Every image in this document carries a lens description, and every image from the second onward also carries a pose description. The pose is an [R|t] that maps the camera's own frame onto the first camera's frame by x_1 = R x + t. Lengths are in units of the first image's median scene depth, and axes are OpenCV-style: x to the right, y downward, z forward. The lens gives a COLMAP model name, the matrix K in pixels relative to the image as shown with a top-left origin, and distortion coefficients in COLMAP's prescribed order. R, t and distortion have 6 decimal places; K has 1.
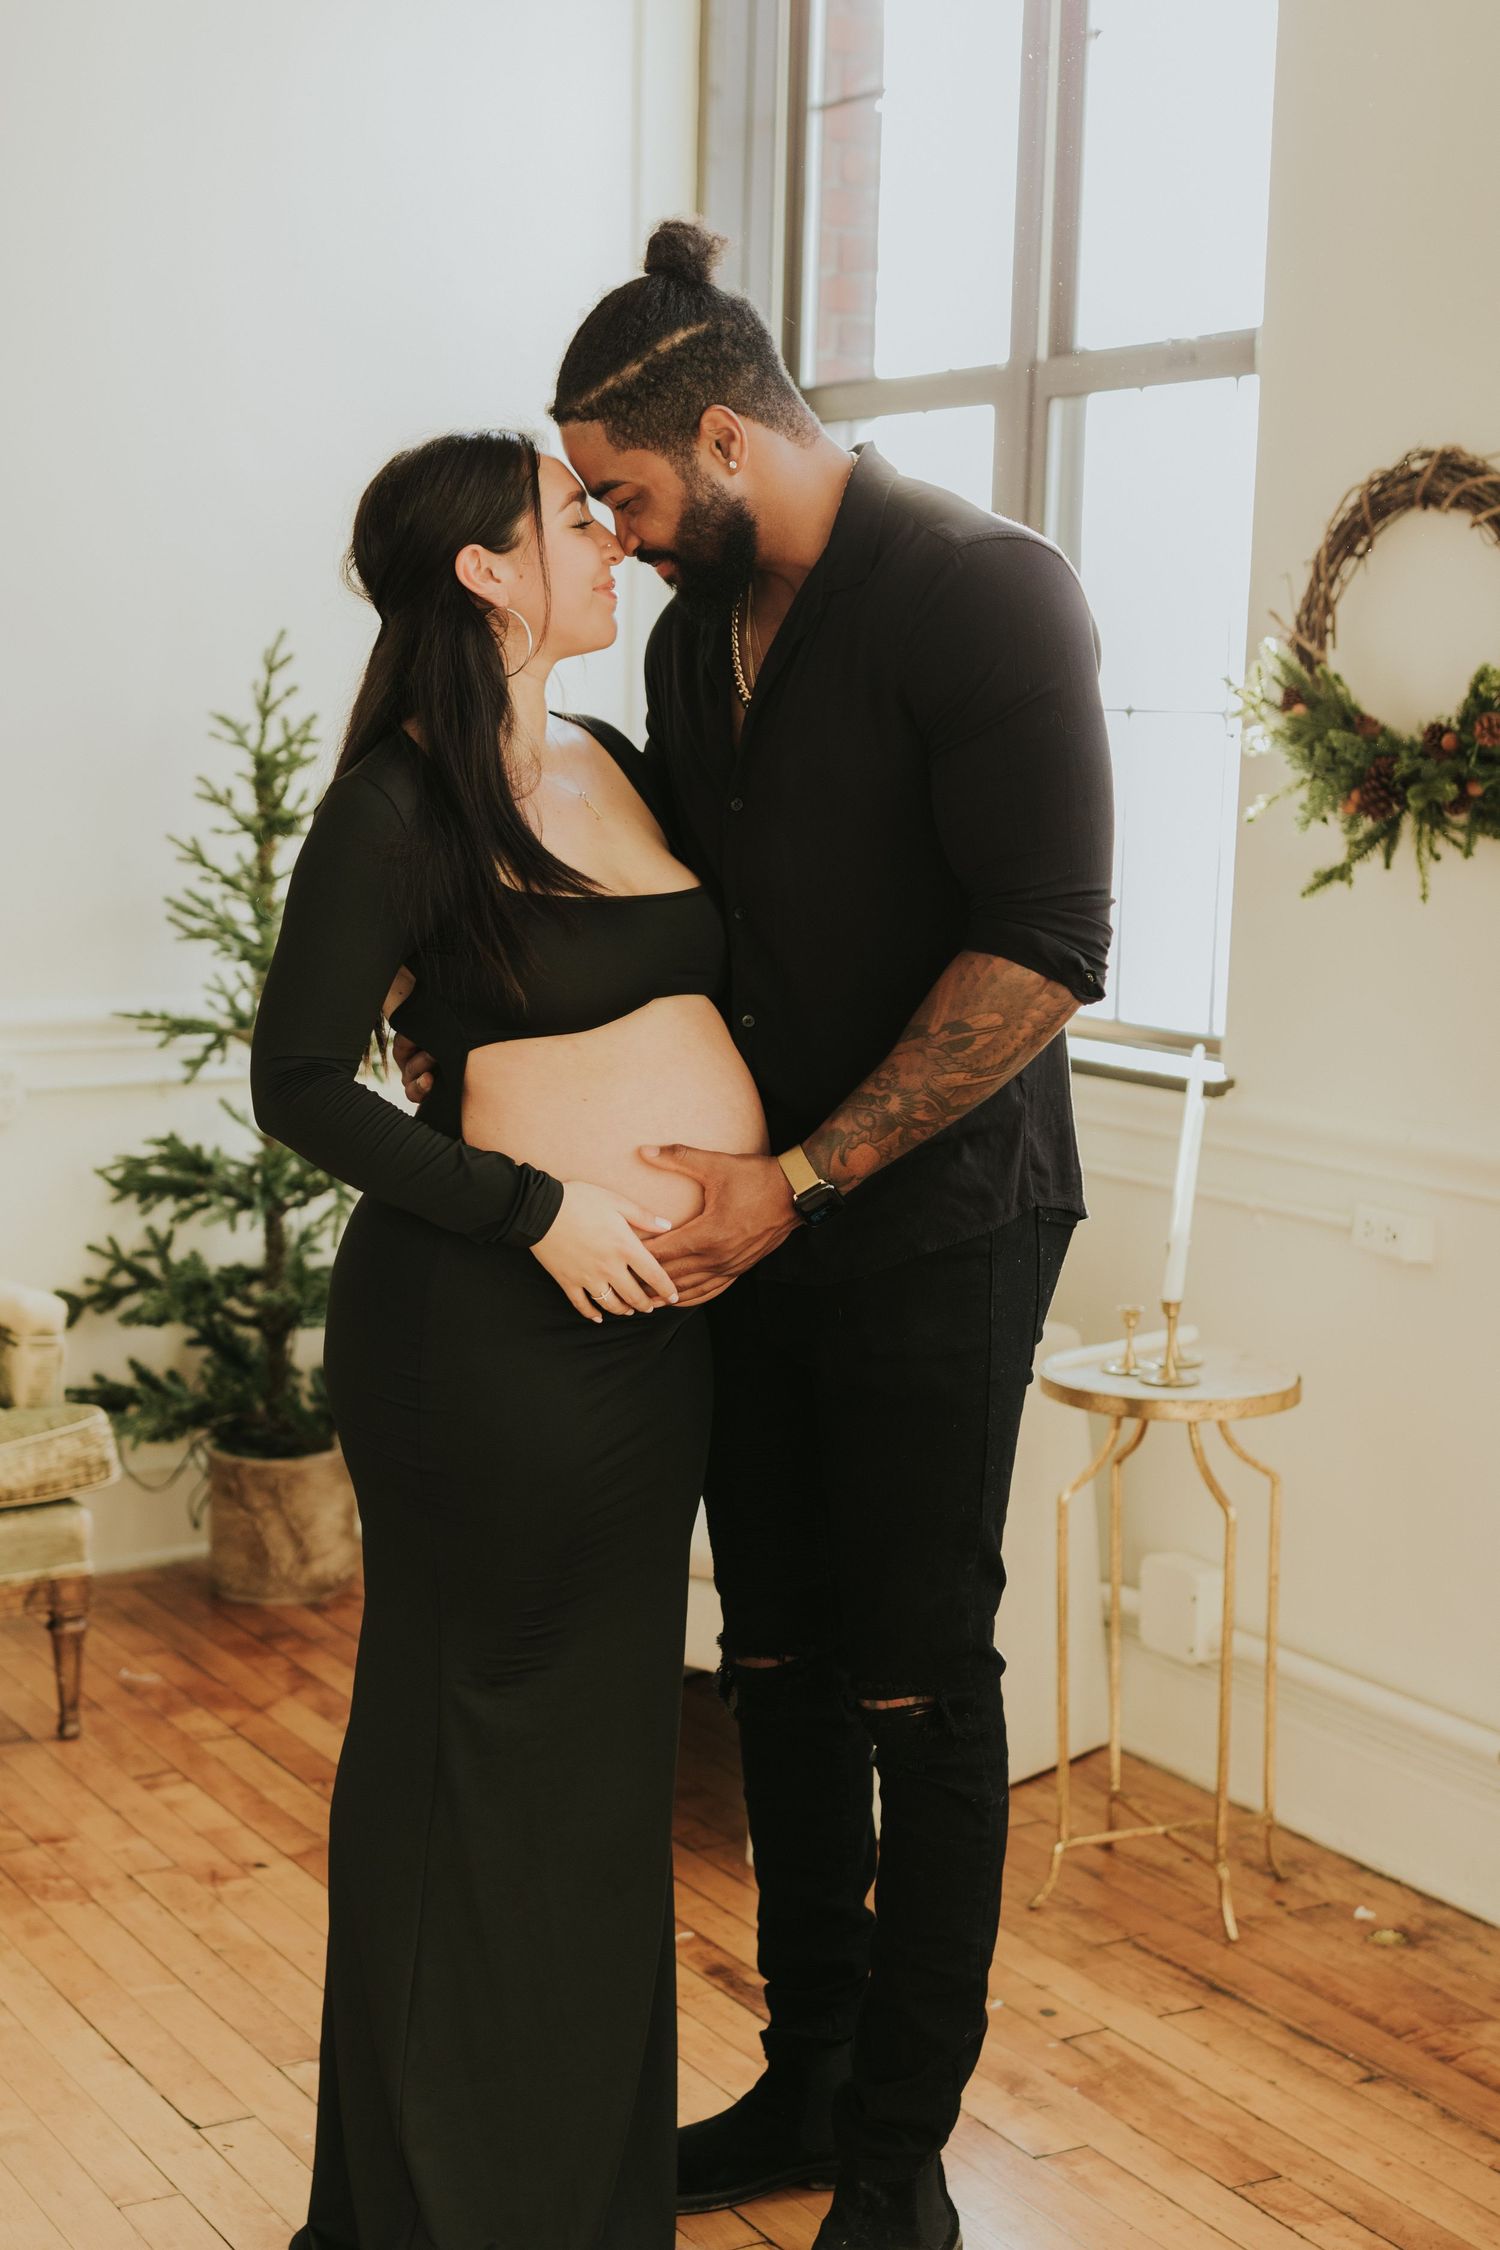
lens RADIAL K [[3551.8, 0, 750.0], [0, 3551.8, 1125.0], [0, 0, 1]] dist [0.087263, -0.034719]
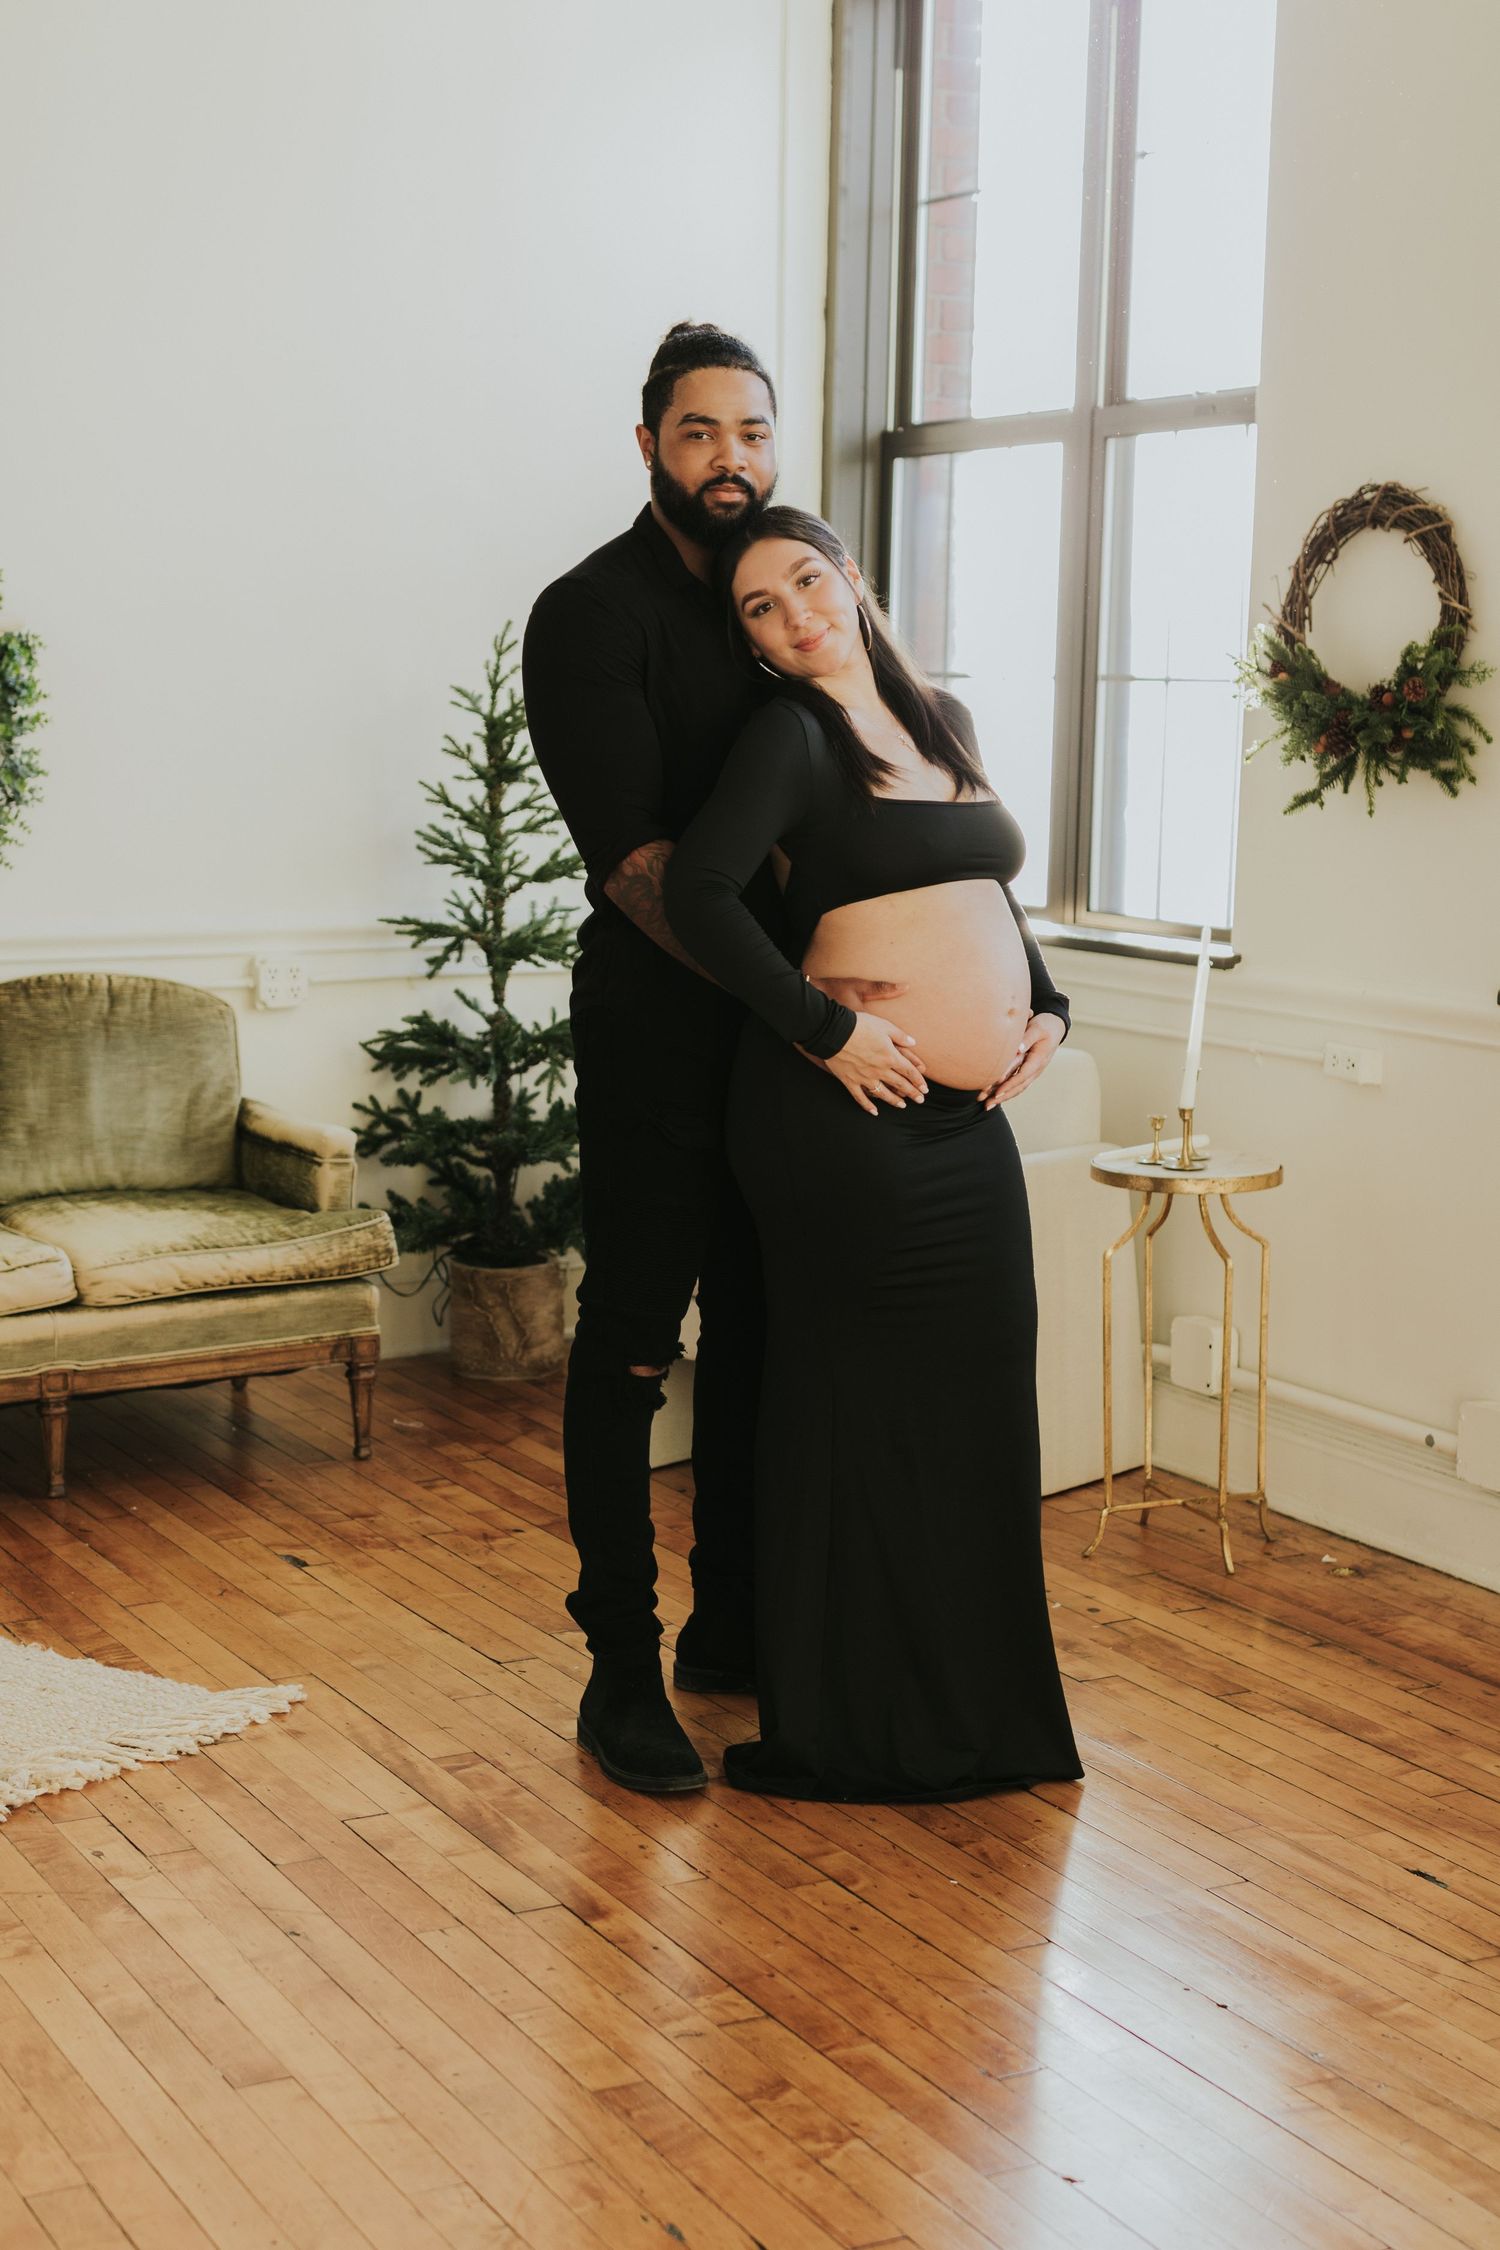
lens RADIAL K [[3551.8, 0, 750.0], [0, 3551.8, 1125.0], [0, 0, 1]] dist [0.087263, -0.034719]
pose [[0.999595, -0.001380, -0.028418, -0.009679], [0.001504, 0.999989, 0.004353, 0.045565], [0.028412, -0.004394, 0.999587, -0.344094]]
